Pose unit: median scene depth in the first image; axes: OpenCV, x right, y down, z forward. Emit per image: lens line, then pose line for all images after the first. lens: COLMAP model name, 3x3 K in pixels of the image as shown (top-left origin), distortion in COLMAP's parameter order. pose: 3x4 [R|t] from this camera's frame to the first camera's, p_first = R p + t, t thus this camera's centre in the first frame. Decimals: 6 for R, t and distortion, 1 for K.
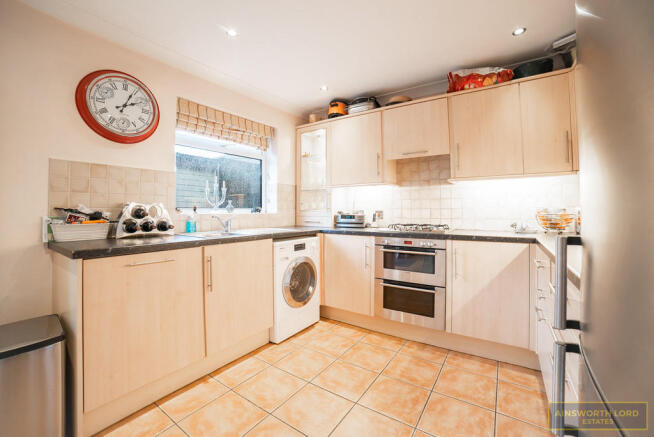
lens RADIAL K [[281.1, 0, 327.9], [0, 281.1, 205.1], [0, 0, 1]] dist [-0.064271, 0.012108]
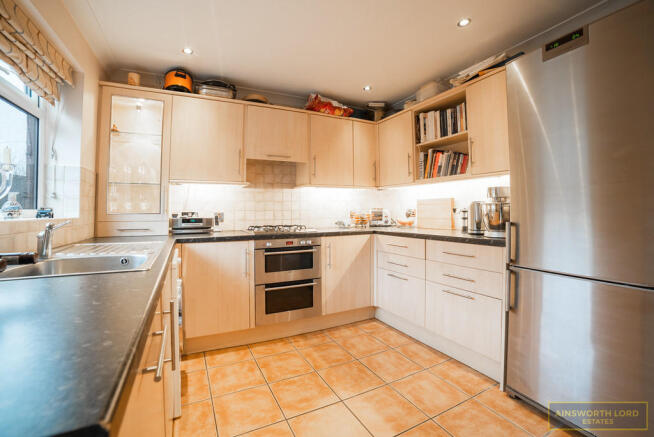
lens RADIAL K [[281.1, 0, 317.9], [0, 281.1, 206.1], [0, 0, 1]] dist [-0.064271, 0.012108]
pose [[0.495209, 0.013241, 0.868673, -0.545548], [-0.009012, 0.999908, -0.010104, 0.006392], [-0.868727, -0.002825, 0.495283, 0.374110]]
